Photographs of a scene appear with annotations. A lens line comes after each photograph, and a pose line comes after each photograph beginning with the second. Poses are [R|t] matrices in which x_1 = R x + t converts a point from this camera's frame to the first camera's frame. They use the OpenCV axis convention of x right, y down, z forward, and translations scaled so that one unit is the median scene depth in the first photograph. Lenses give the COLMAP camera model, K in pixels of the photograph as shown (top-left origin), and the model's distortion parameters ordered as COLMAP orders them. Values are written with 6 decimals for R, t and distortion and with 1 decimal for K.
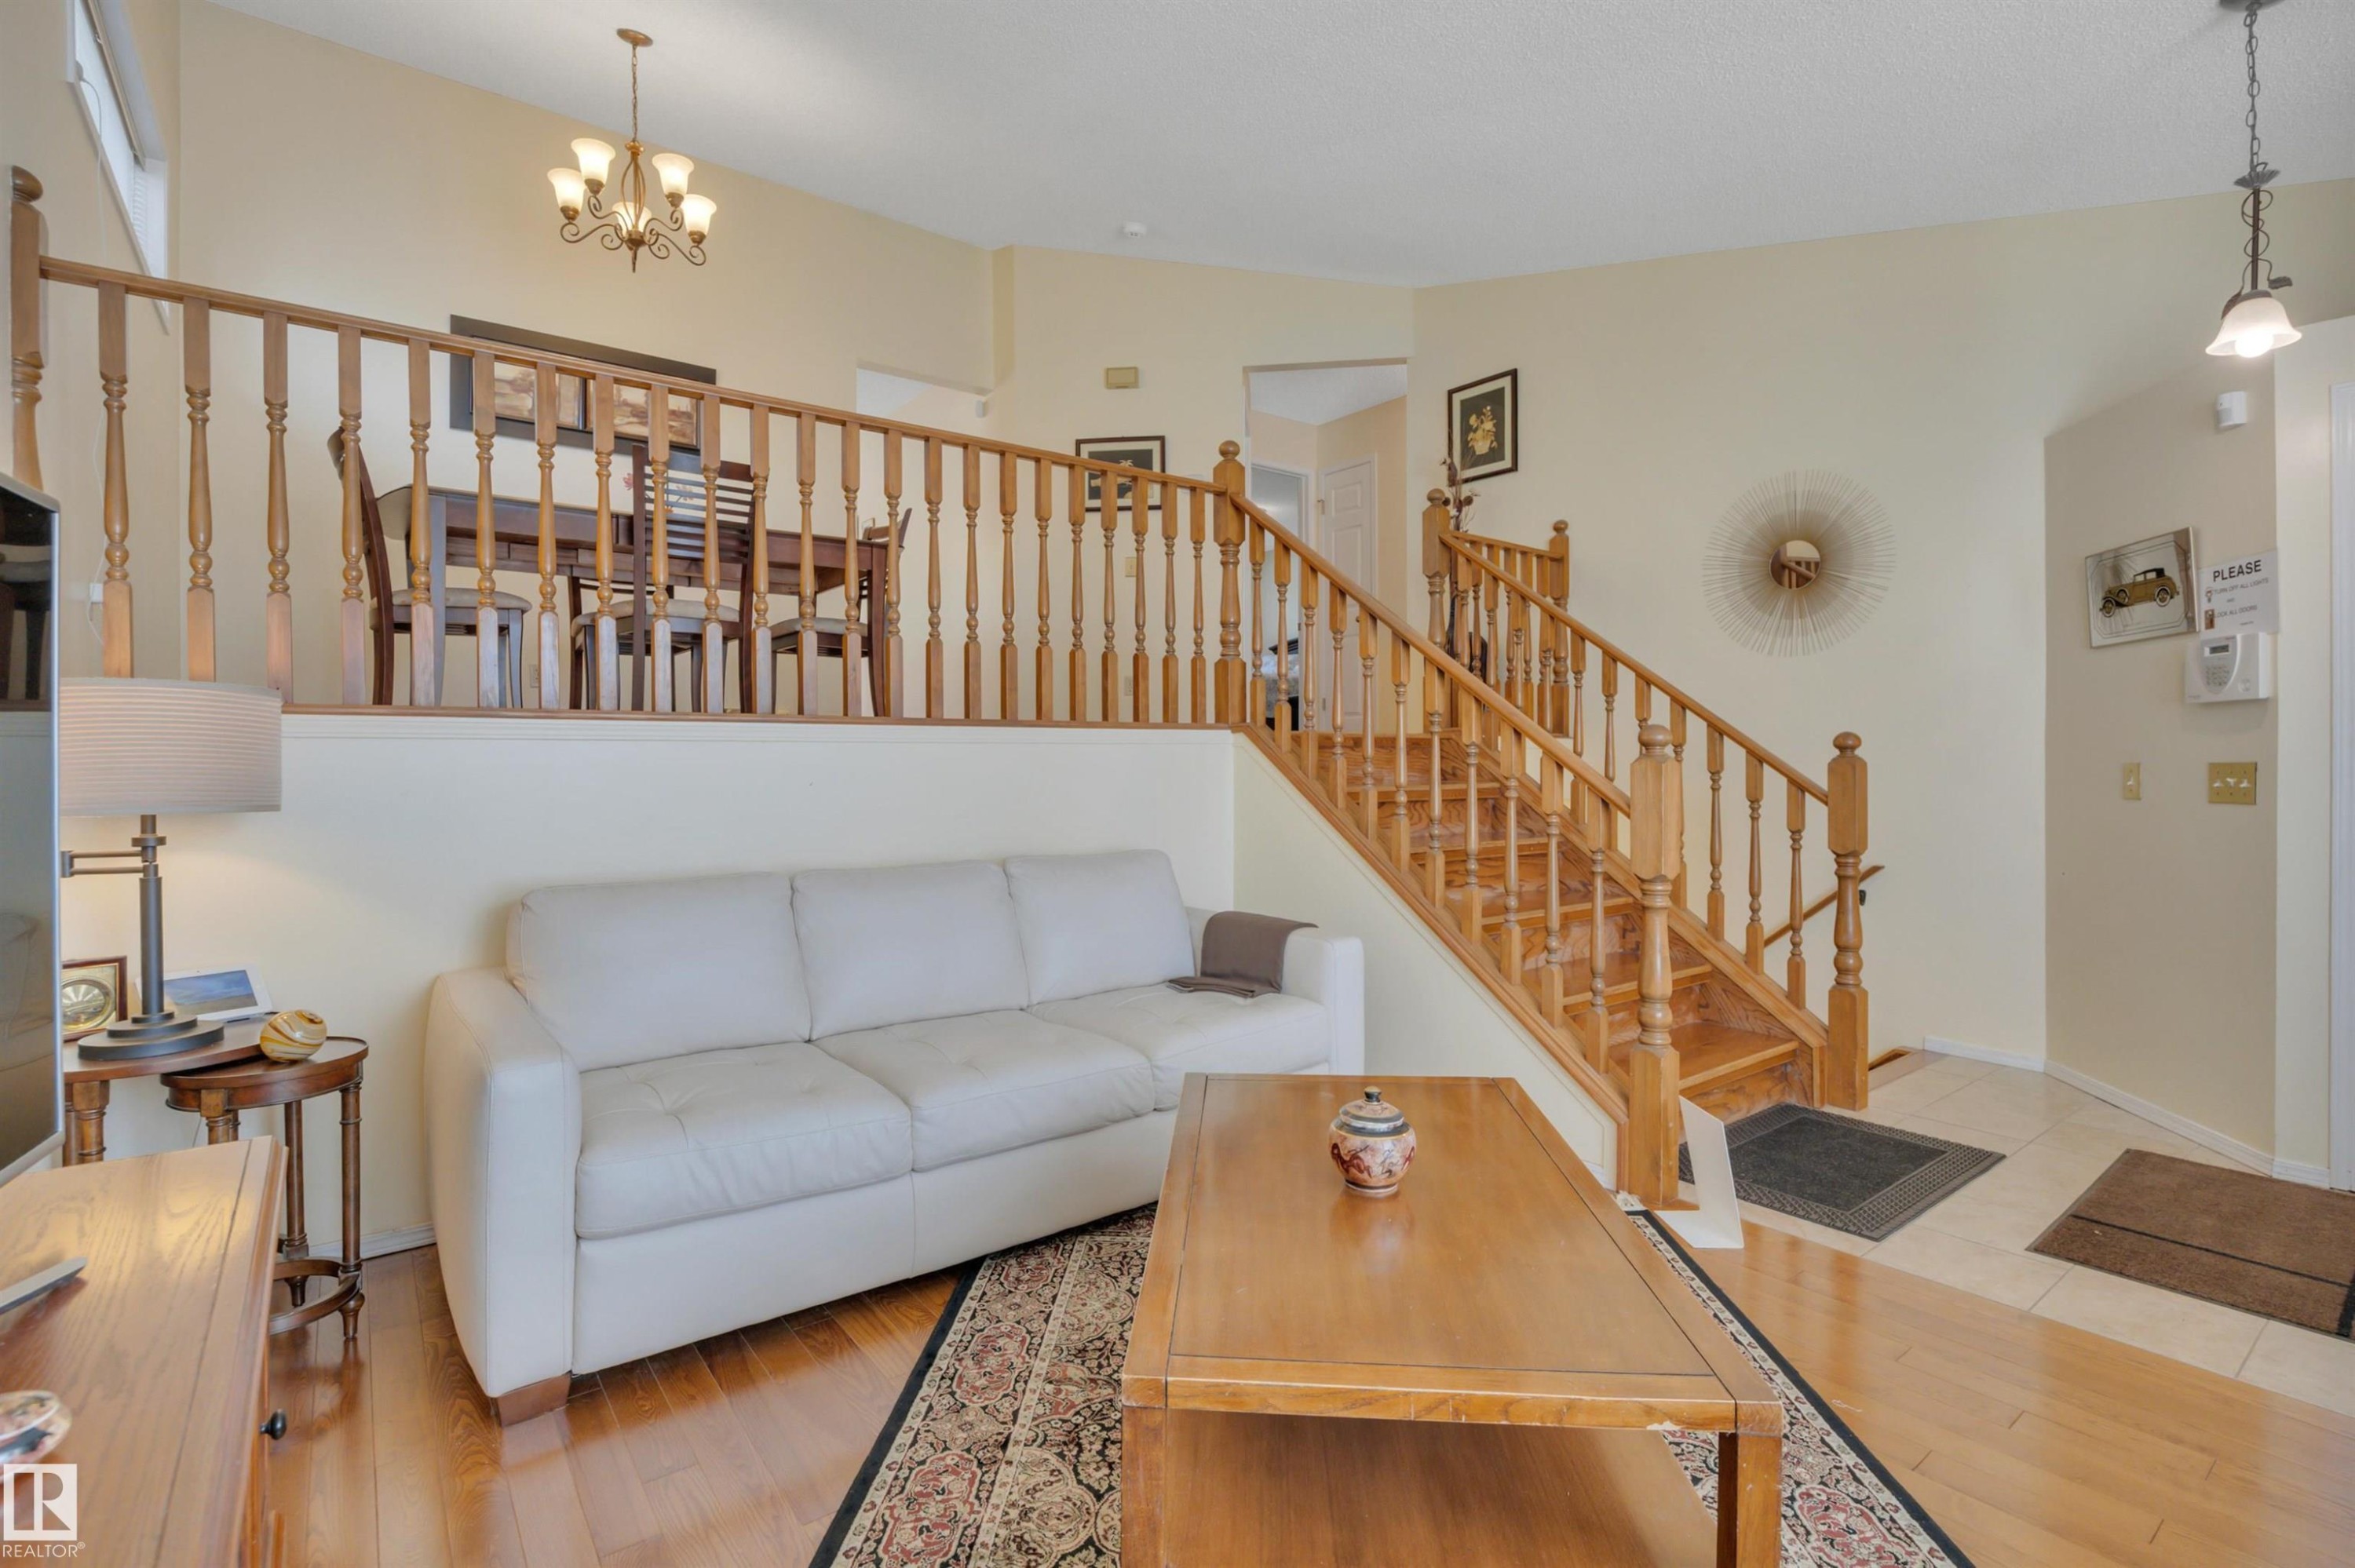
lens RADIAL K [[1093.6, 0, 1169.8], [0, 1093.6, 759.2], [0, 0, 1]] dist [-0.002466, -0.000063]
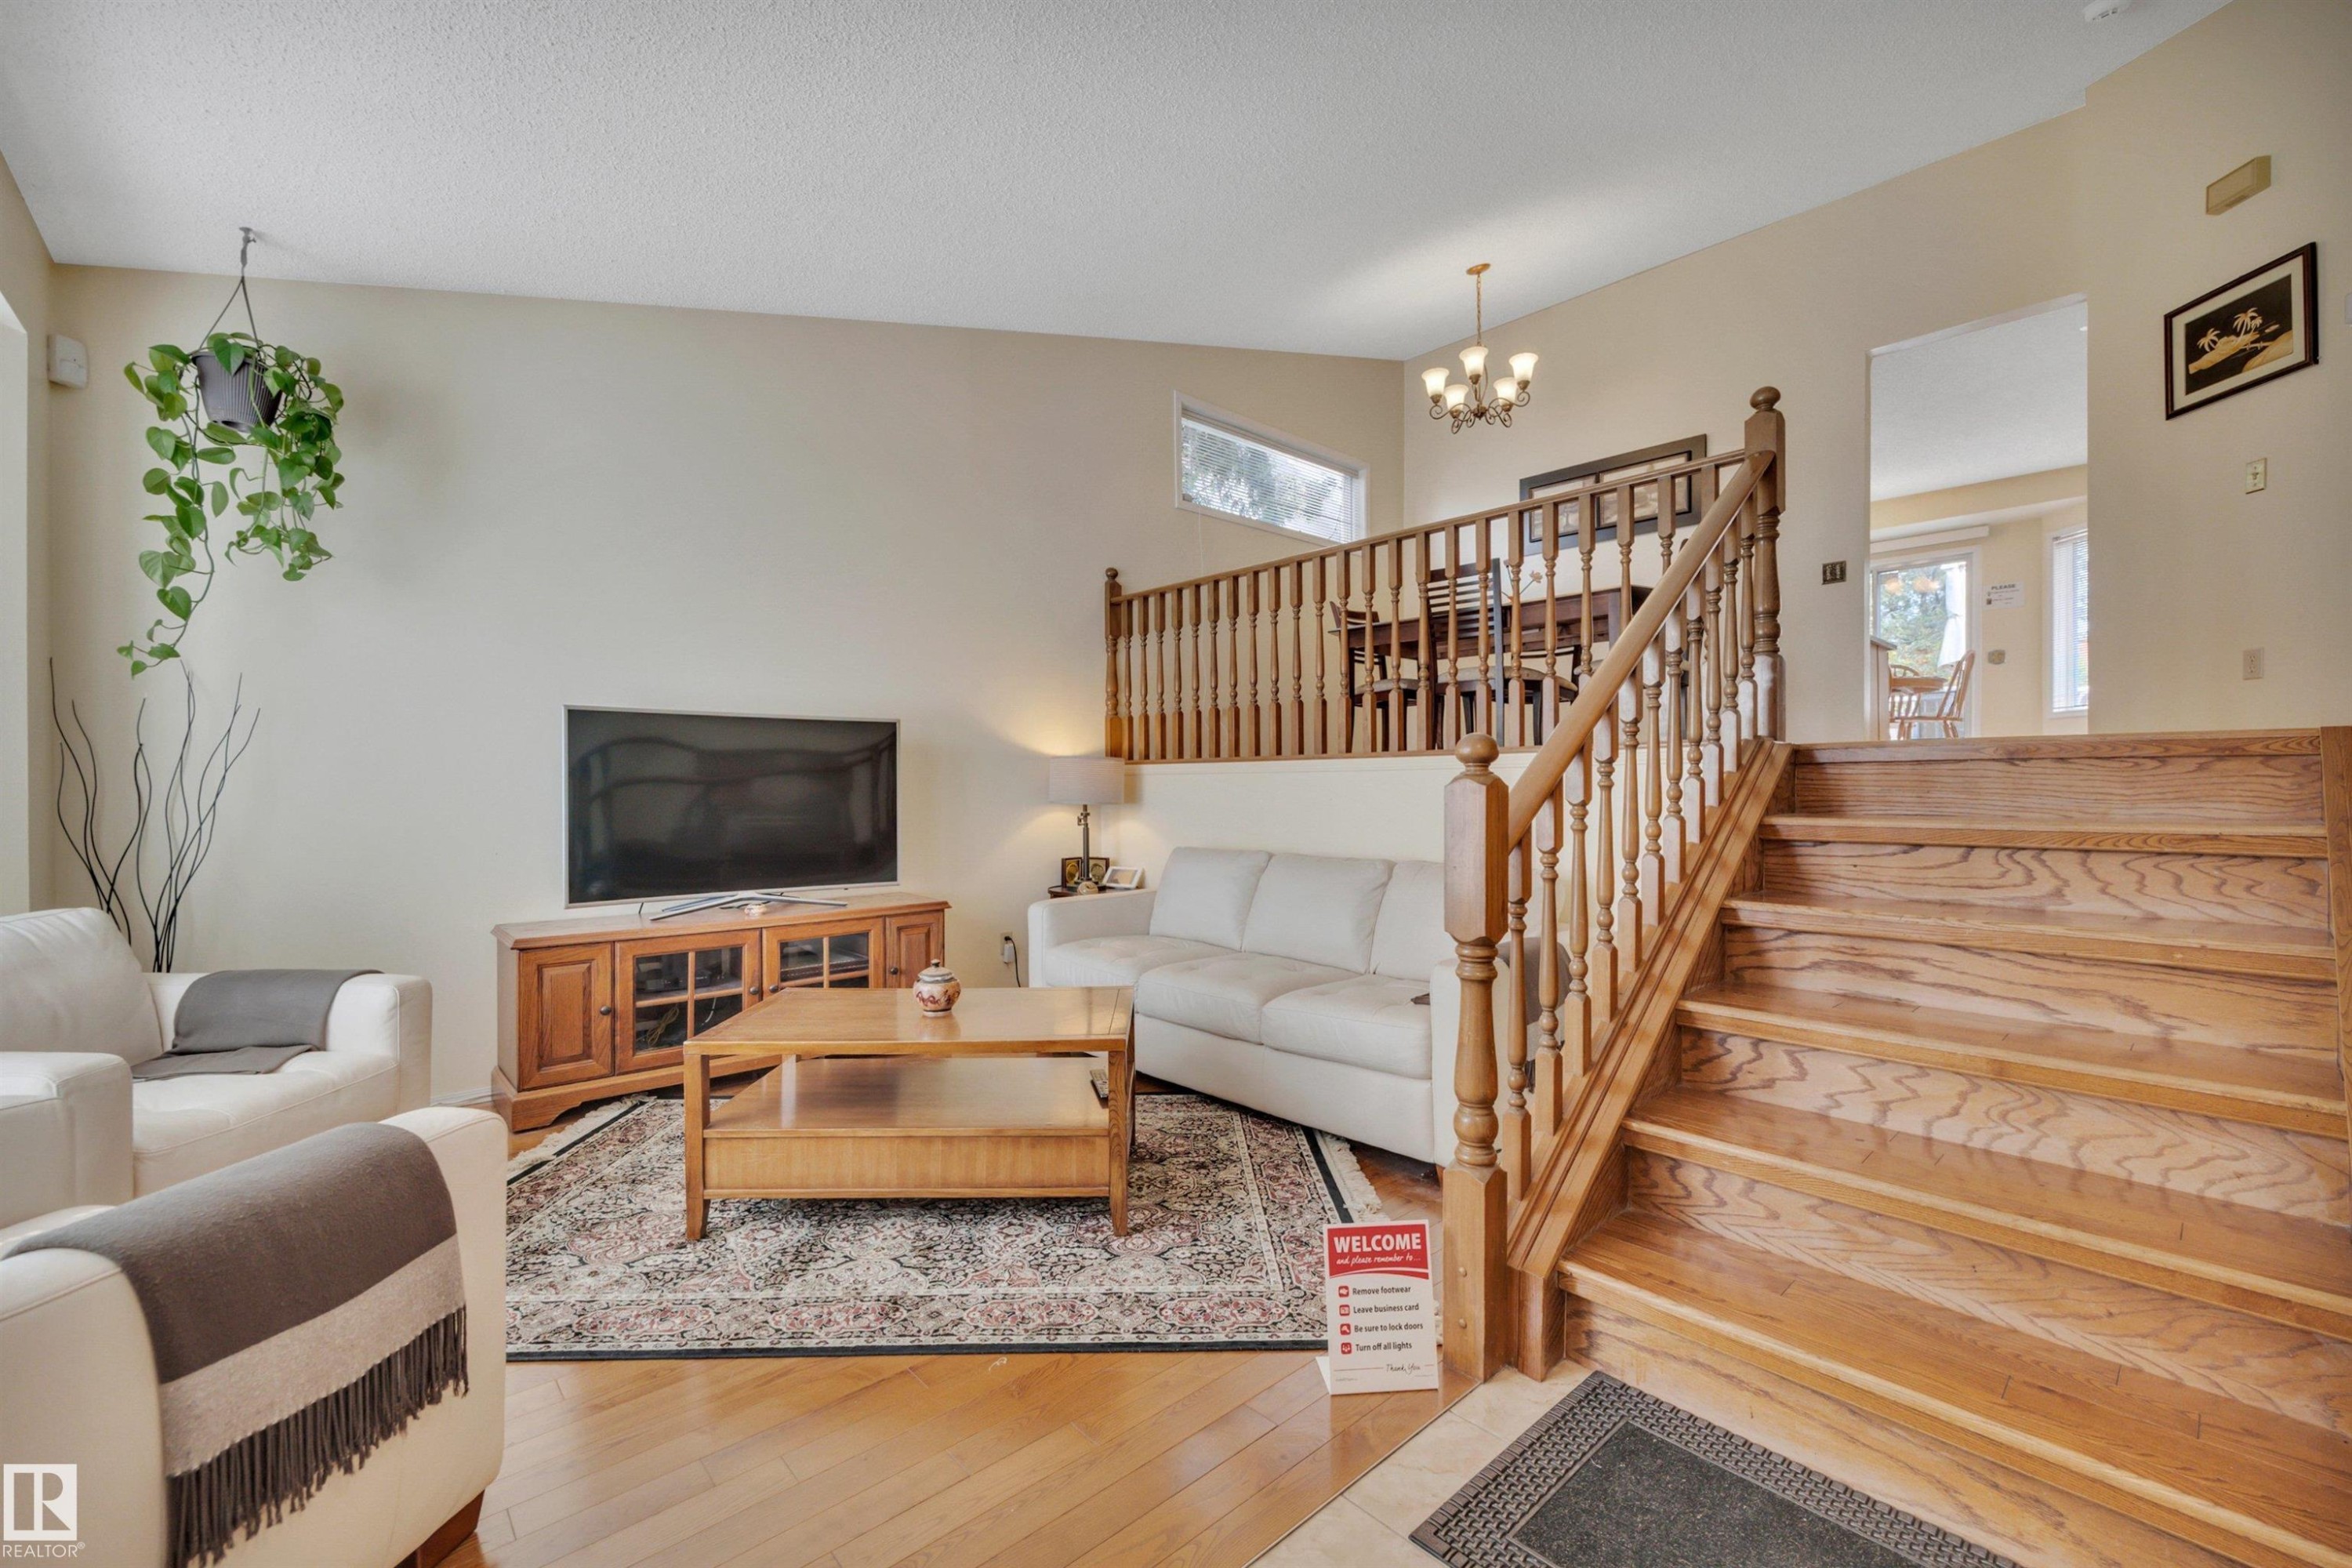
lens RADIAL K [[952.3, 0, 1180.9], [0, 952.3, 797.9], [0, 0, 1]] dist [-0.000027, 0.000049]
pose [[0.088127, 0.013163, -0.996022, 0.728174], [0.004567, 0.999897, 0.013618, 0.002120], [0.996099, -0.005749, 0.088058, 0.517152]]
